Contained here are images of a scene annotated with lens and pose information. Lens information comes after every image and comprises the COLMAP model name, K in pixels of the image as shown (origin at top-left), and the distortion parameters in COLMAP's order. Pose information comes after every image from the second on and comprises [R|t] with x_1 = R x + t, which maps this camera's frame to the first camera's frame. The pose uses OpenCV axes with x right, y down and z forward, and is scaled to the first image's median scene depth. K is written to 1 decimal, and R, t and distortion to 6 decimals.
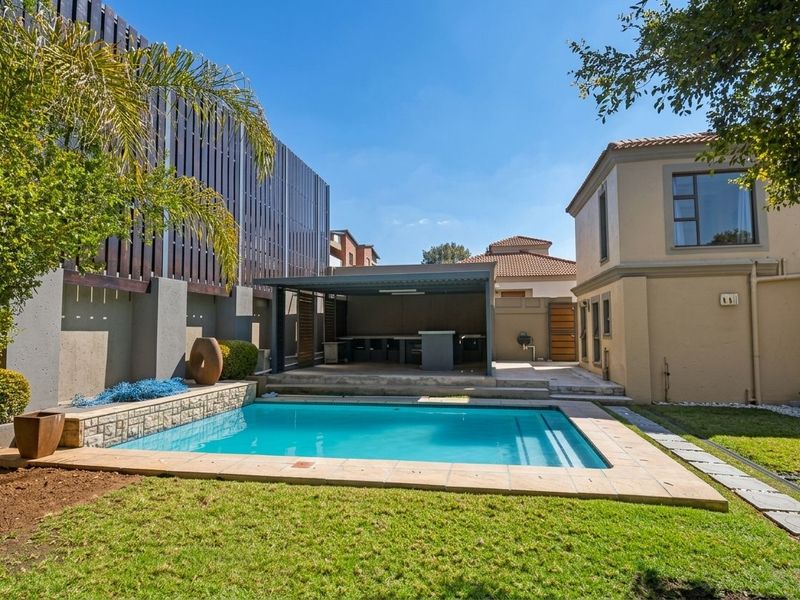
lens RADIAL K [[482.6, 0, 402.6], [0, 482.6, 300.7], [0, 0, 1]] dist [-0.004043, -0.000353]
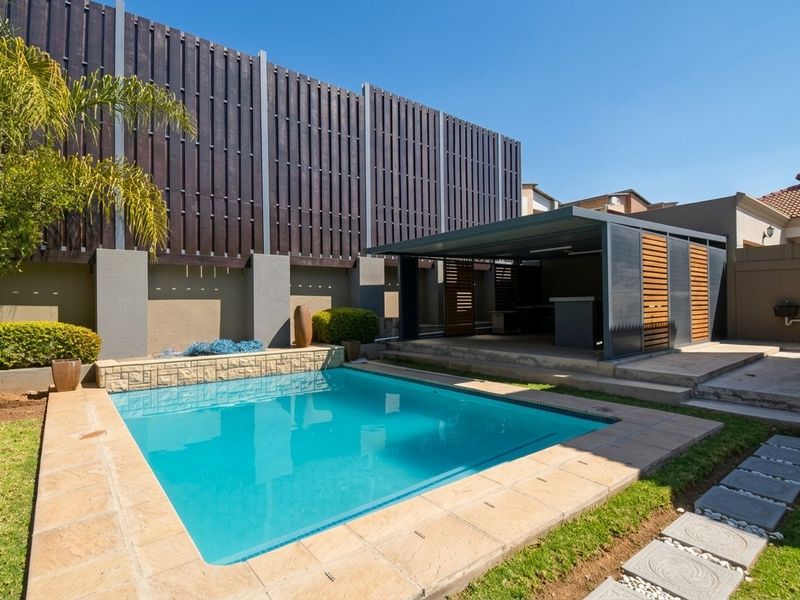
lens RADIAL K [[430.4, 0, 394.1], [0, 430.4, 299.6], [0, 0, 1]] dist [0.015491, 0.000365]
pose [[0.747541, -0.011946, -0.664109, 0.391814], [0.048303, 0.998169, 0.036416, 0.036221], [0.662457, -0.059301, 0.746749, 0.381421]]
